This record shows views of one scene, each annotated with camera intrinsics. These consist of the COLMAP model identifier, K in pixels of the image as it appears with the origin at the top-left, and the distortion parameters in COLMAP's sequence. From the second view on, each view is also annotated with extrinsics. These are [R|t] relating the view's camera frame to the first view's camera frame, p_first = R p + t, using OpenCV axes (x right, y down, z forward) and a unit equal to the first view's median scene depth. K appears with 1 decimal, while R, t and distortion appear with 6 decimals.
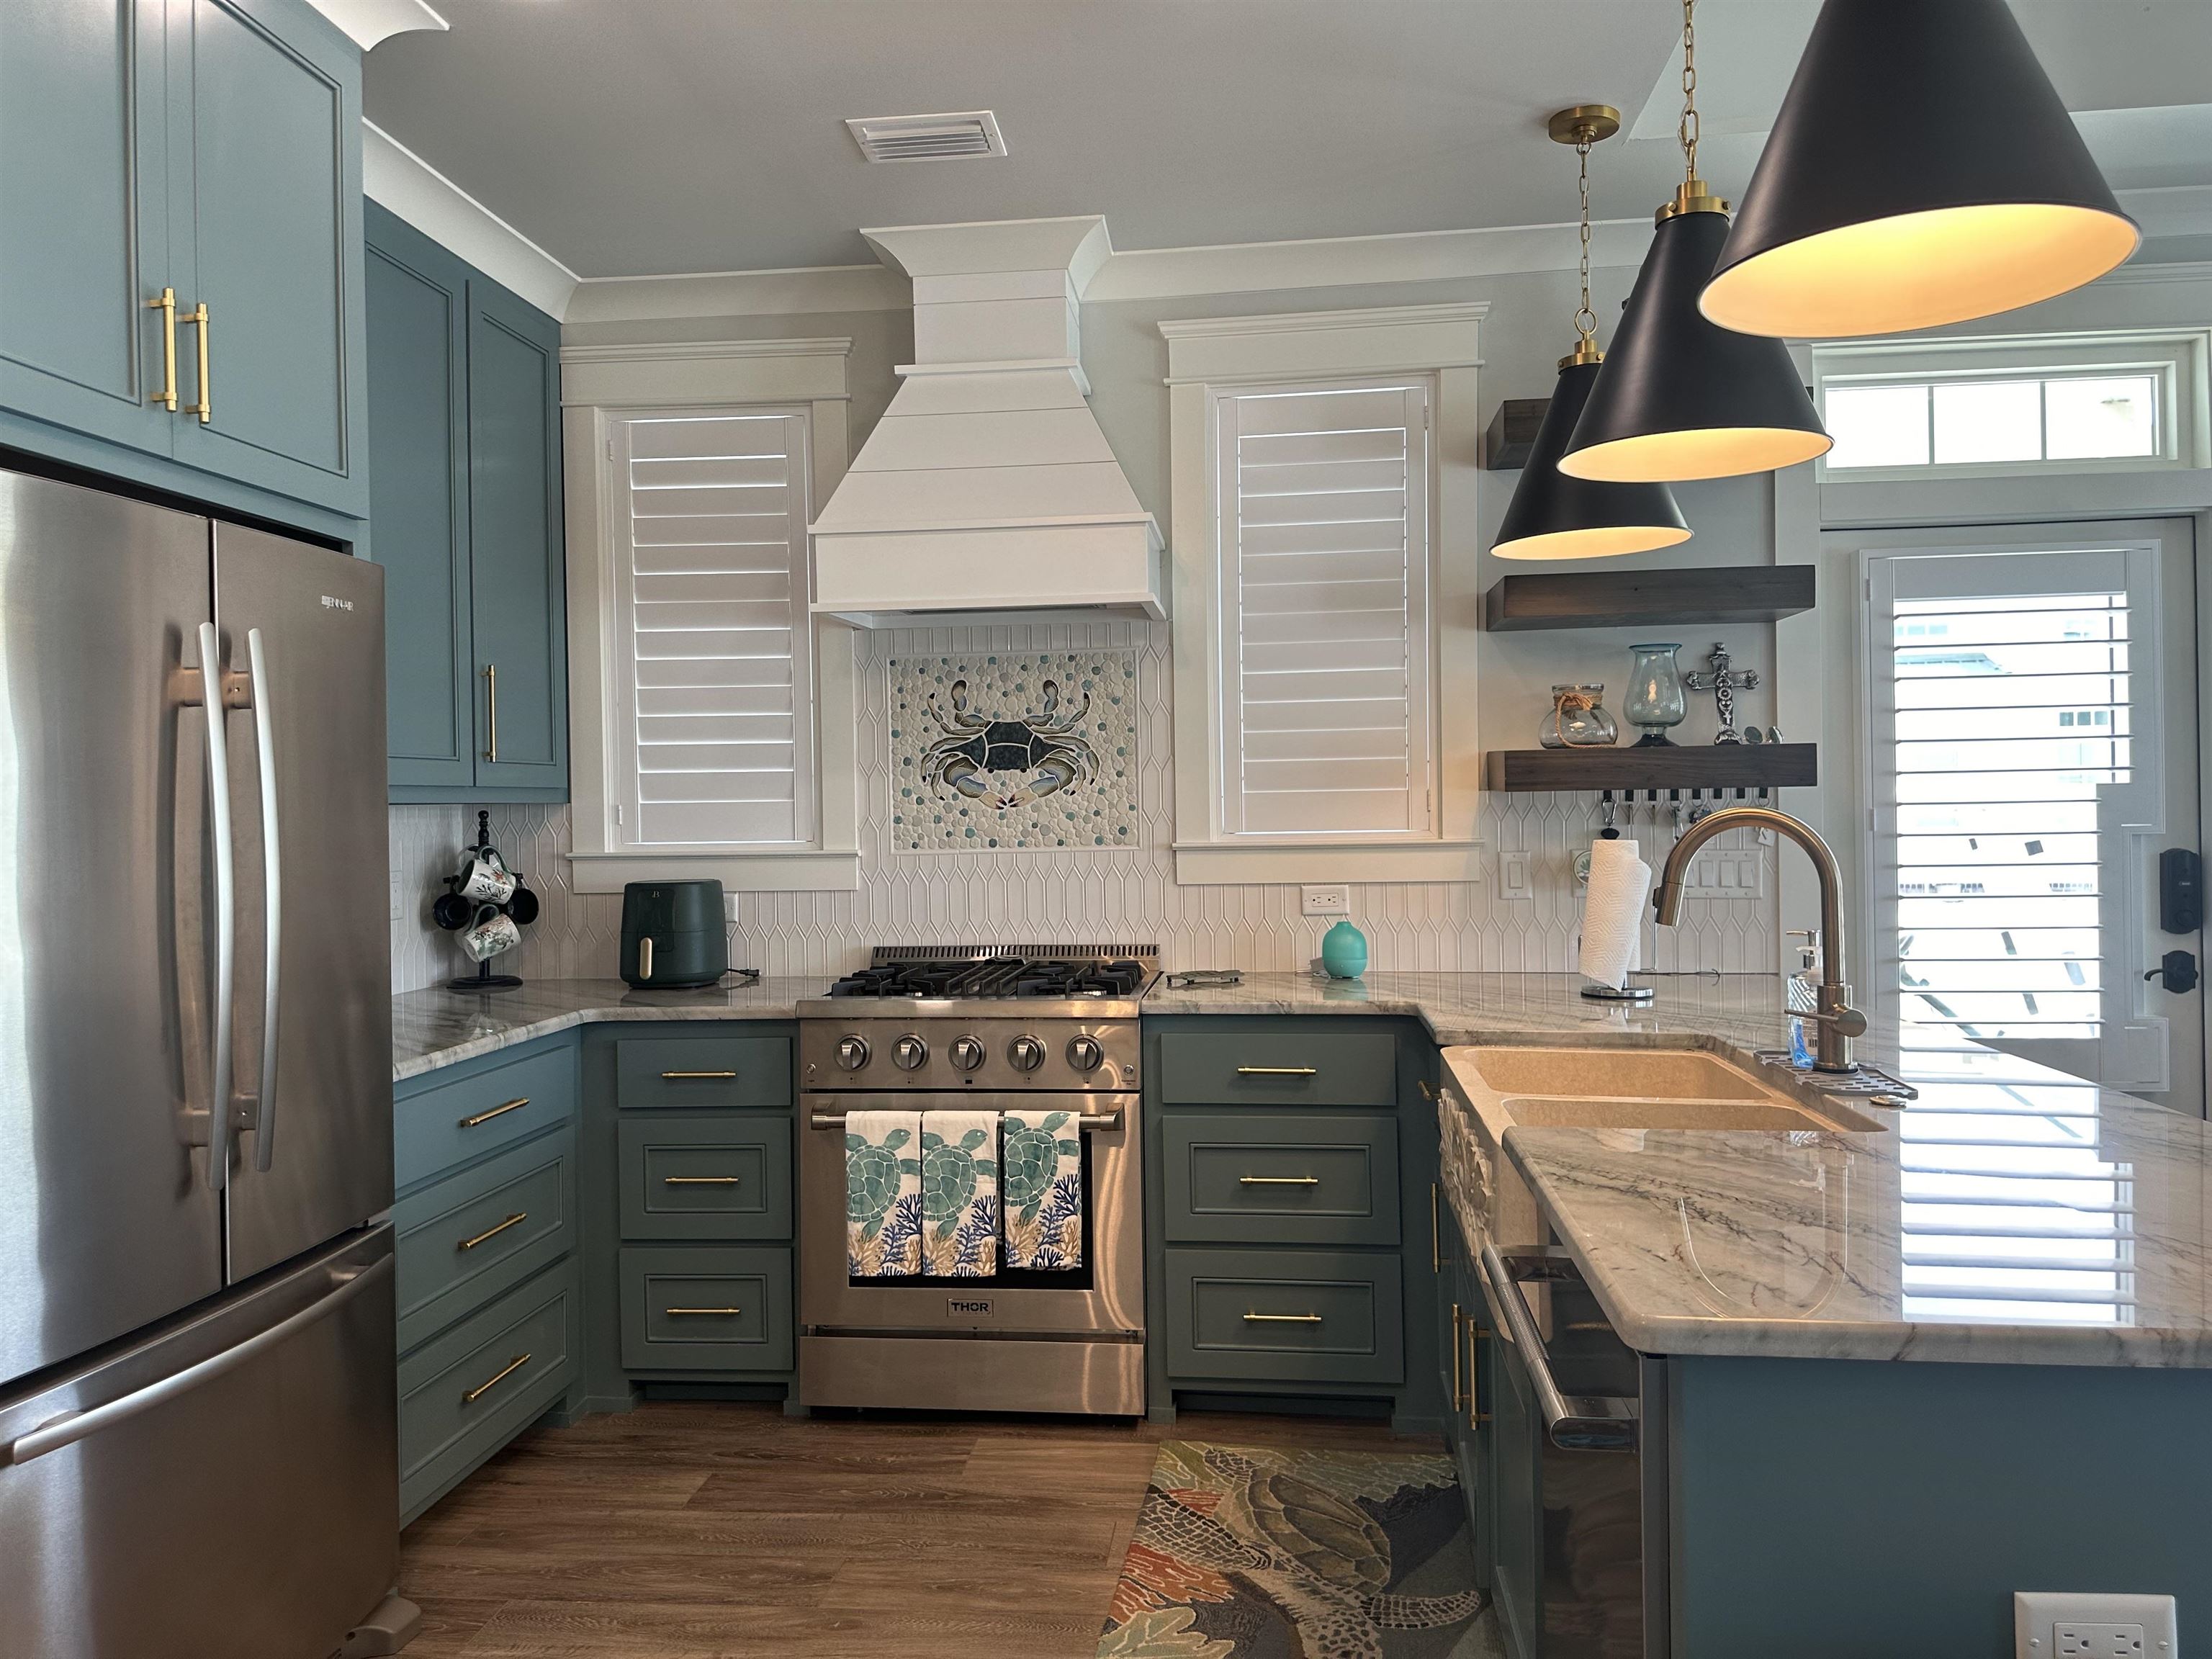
lens RADIAL K [[1547.7, 0, 1096.6], [0, 1547.7, 798.0], [0, 0, 1]] dist [0.072322, -0.094196]
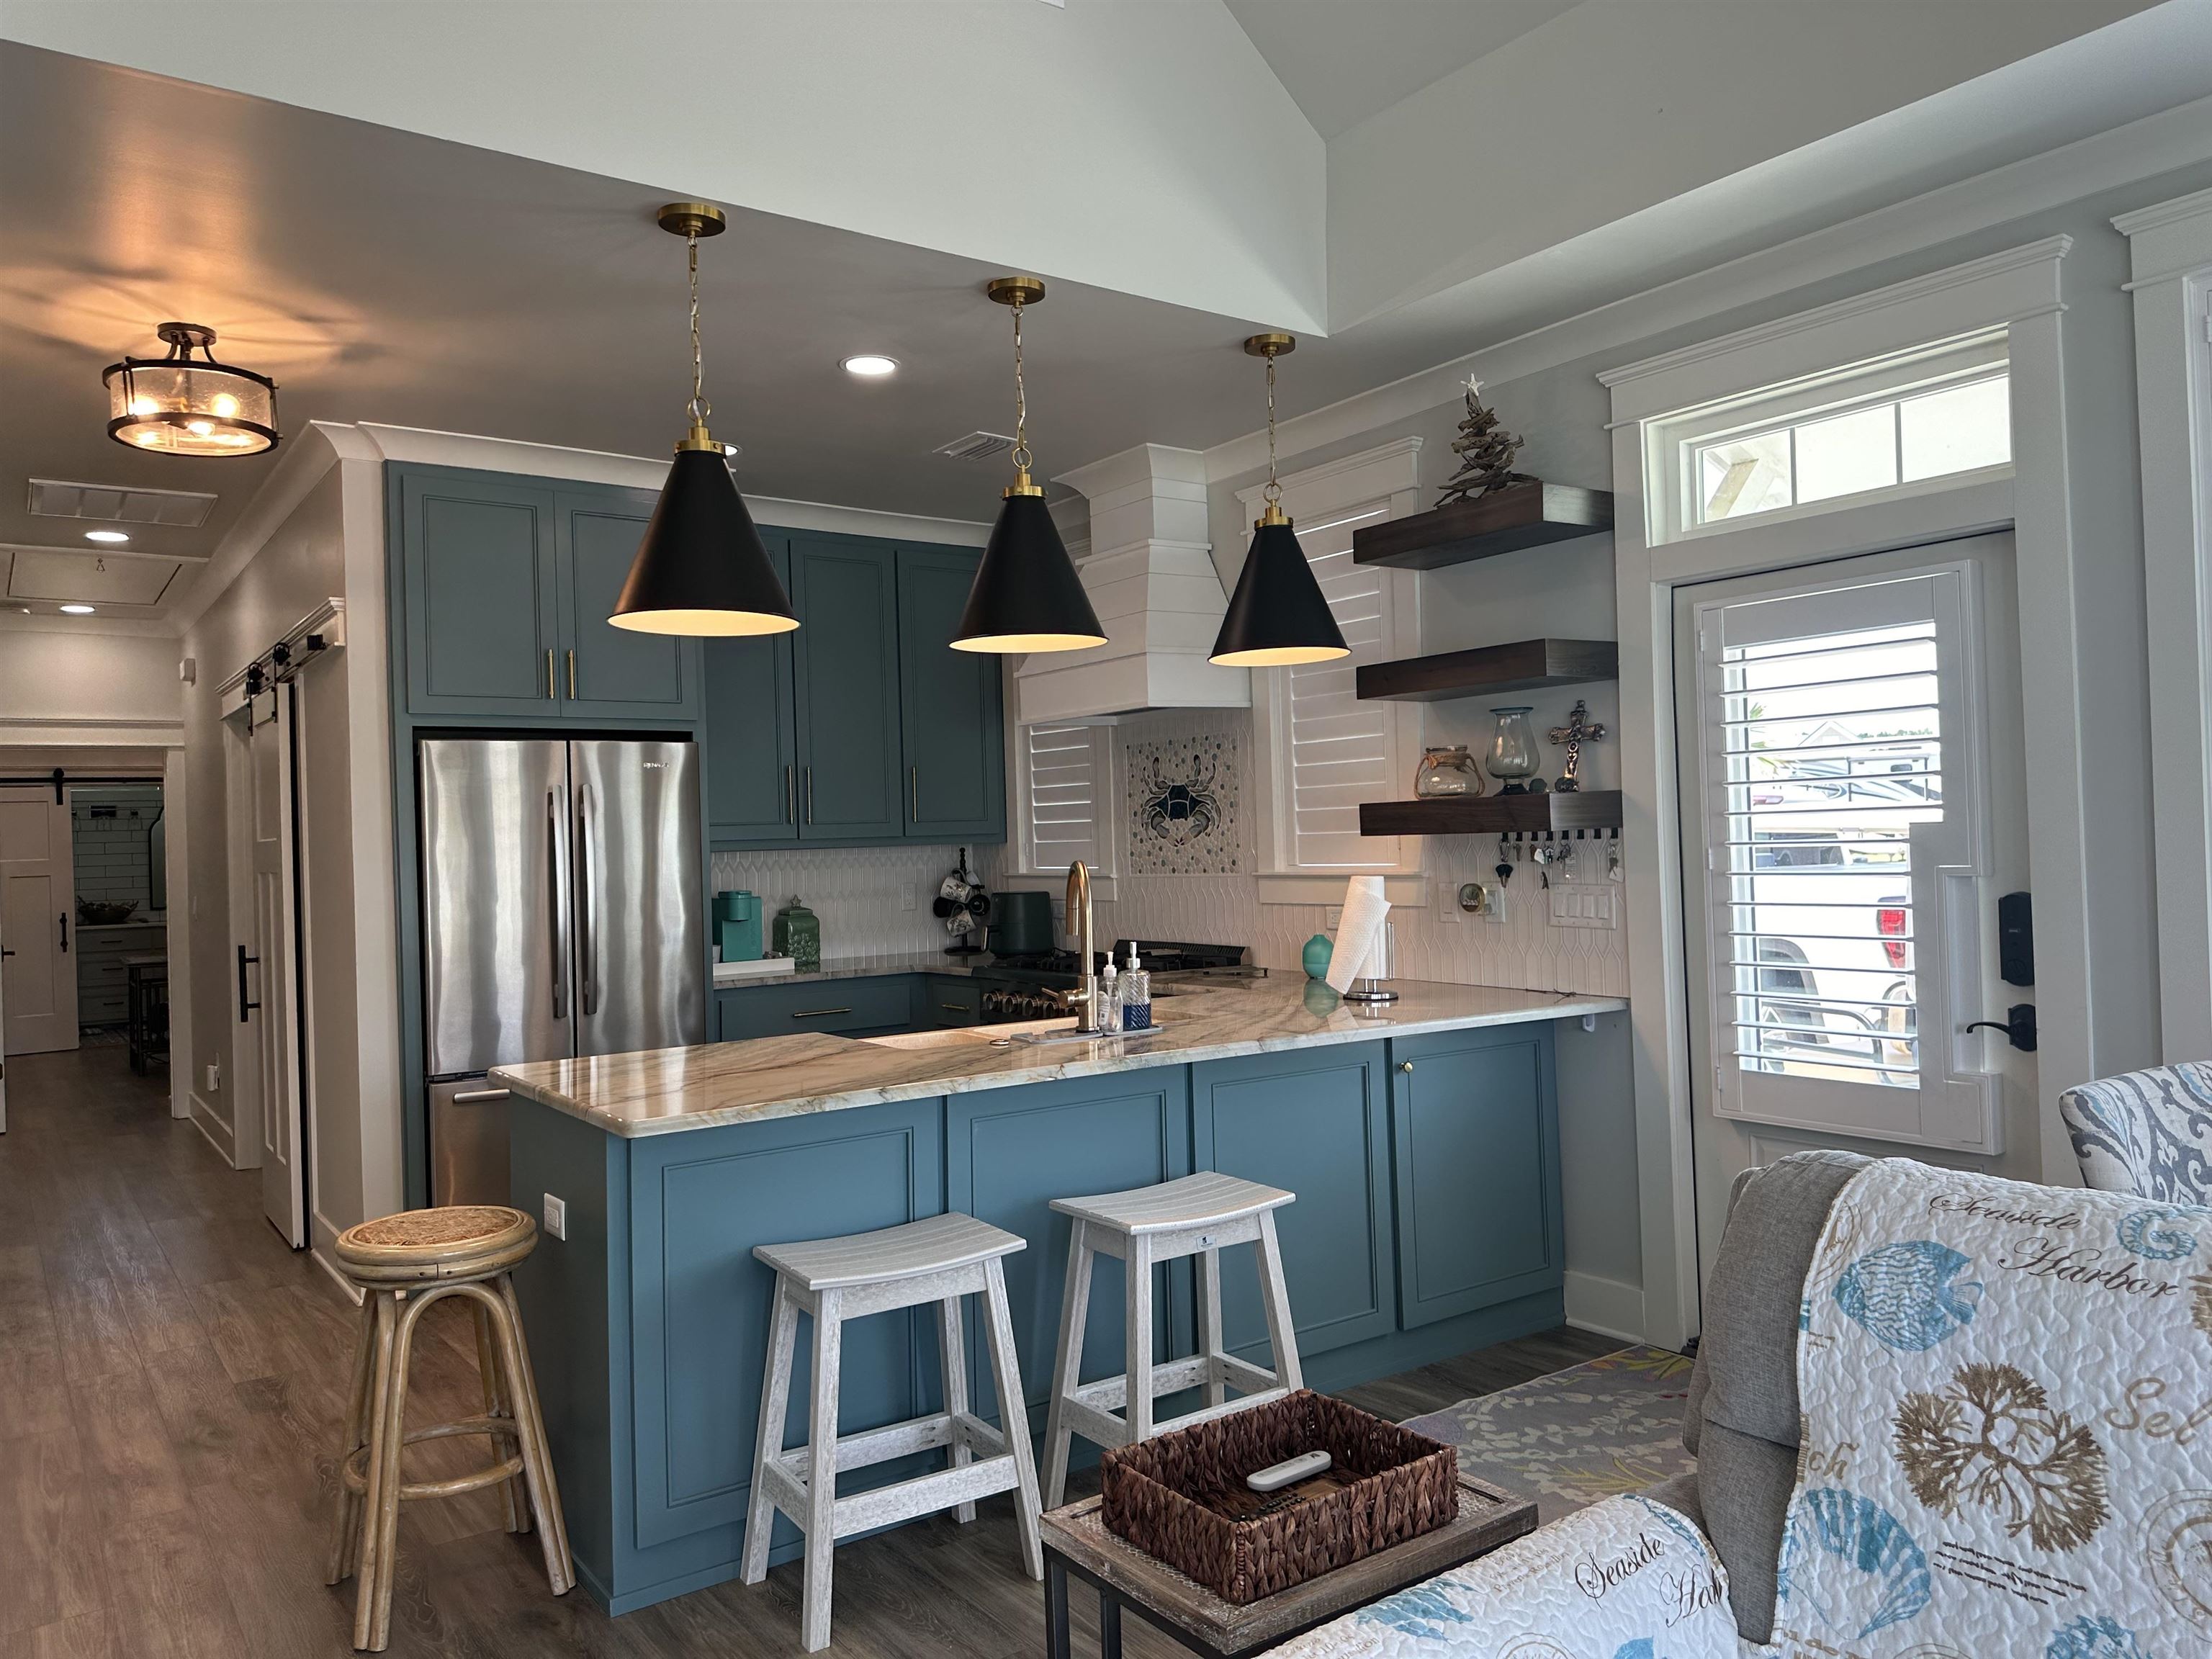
lens RADIAL K [[1547.7, 0, 1103.6], [0, 1547.7, 807.8], [0, 0, 1]] dist [0.072322, -0.094196]
pose [[0.676401, -0.019172, -0.736284, 0.981572], [0.024155, 0.999701, -0.003840, -0.025619], [0.736138, -0.015187, 0.676661, -0.010886]]
